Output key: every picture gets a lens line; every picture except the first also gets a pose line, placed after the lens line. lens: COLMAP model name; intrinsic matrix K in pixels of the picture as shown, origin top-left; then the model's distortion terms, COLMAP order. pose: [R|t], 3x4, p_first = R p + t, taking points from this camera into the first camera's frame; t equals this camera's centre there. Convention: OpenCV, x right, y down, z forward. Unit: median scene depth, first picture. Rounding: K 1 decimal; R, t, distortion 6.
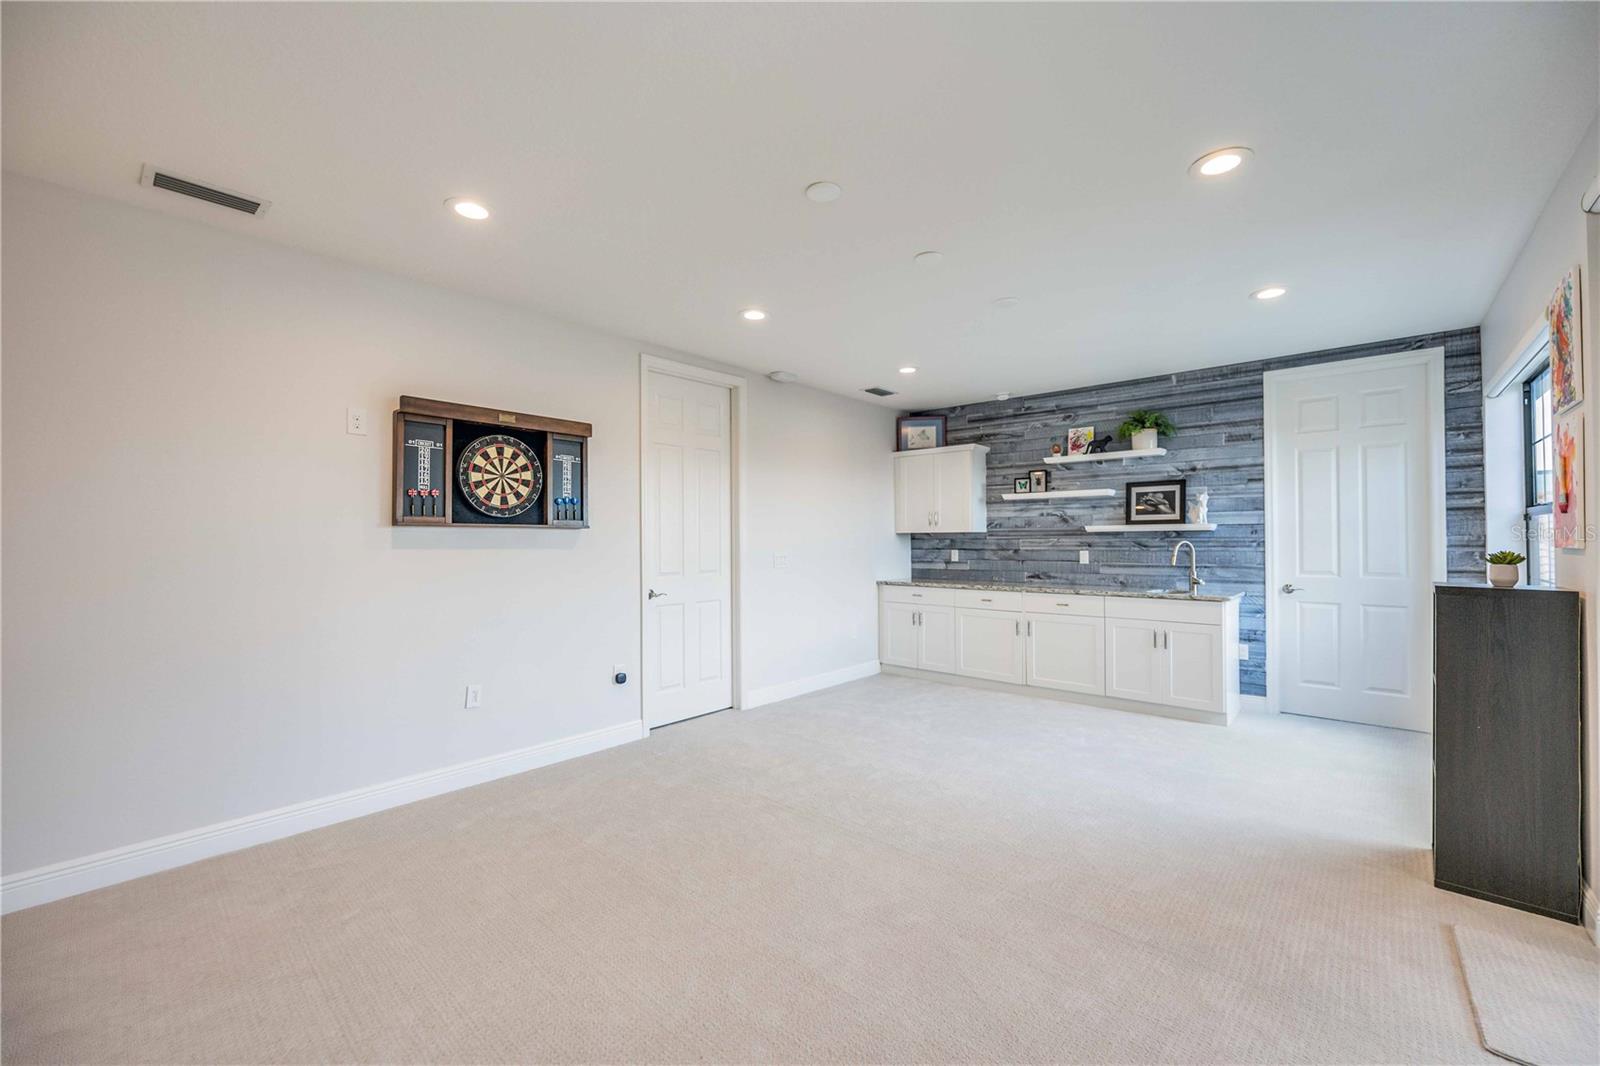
lens RADIAL K [[645.2, 0, 801.9], [0, 645.2, 539.2], [0, 0, 1]] dist [-0.001183, 0.000007]
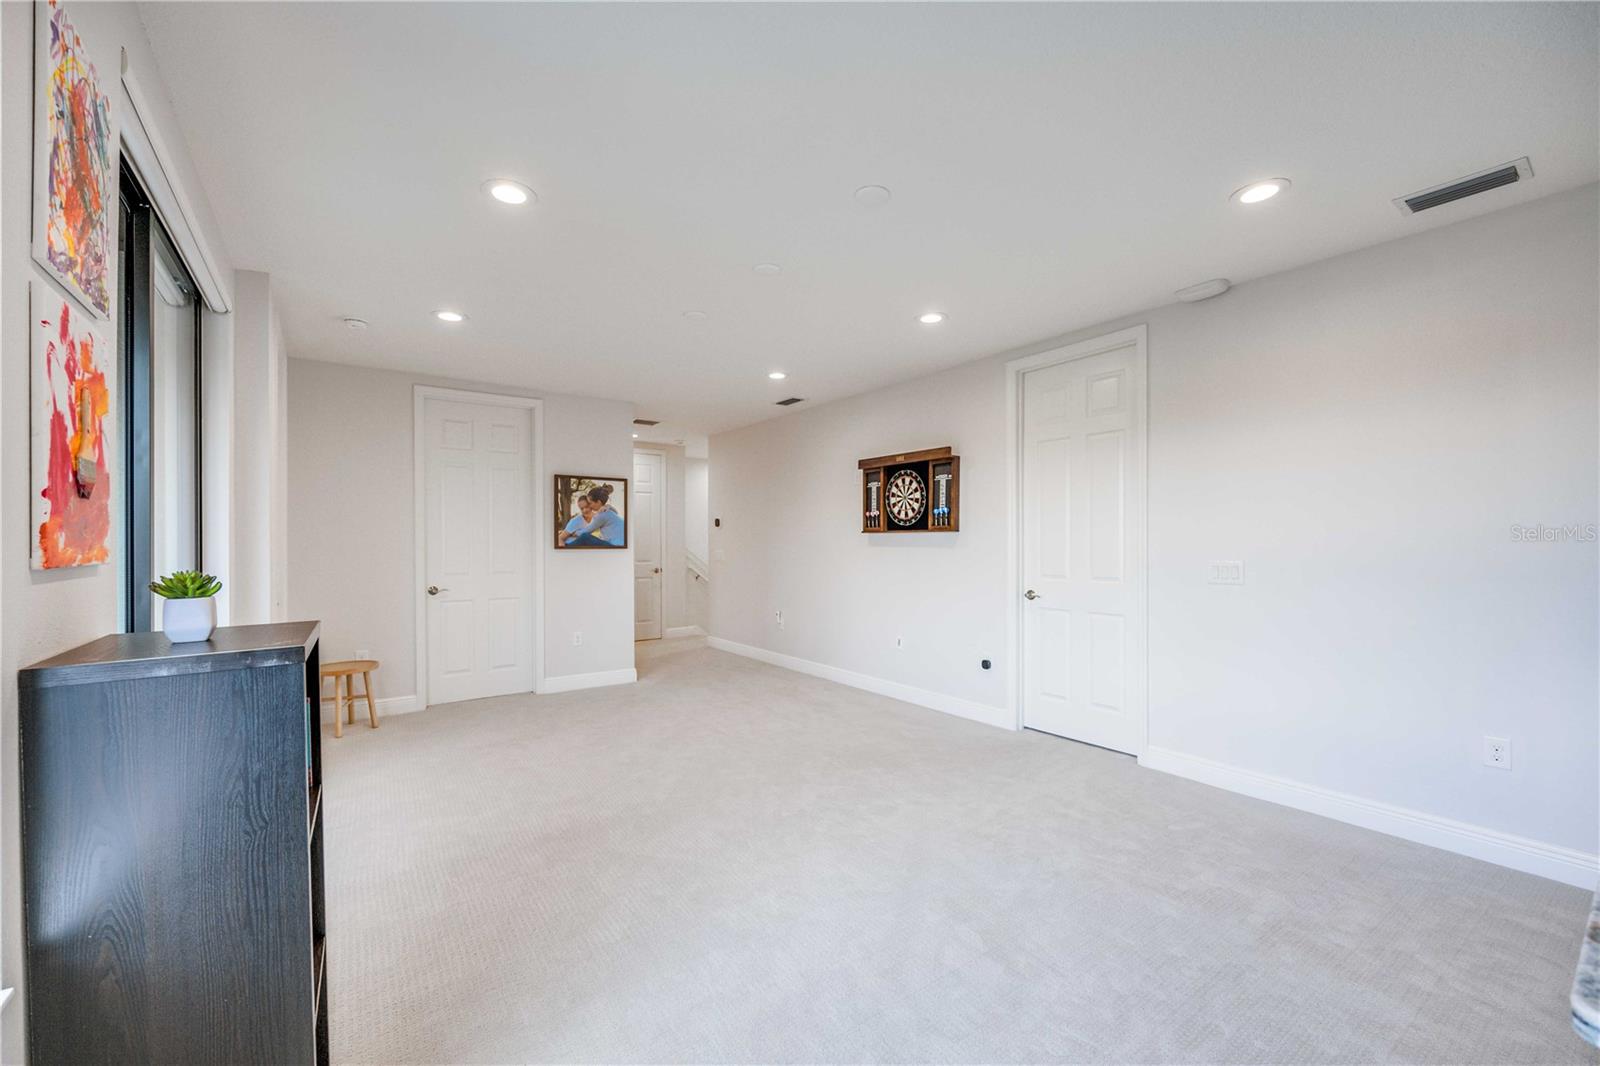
lens RADIAL K [[645.2, 0, 801.9], [0, 645.2, 539.2], [0, 0, 1]] dist [-0.001183, 0.000007]
pose [[-0.219699, 0.001839, -0.975566, 0.685707], [0.005570, 0.999984, 0.000631, -0.003354], [0.975552, -0.005295, -0.219706, 0.728732]]
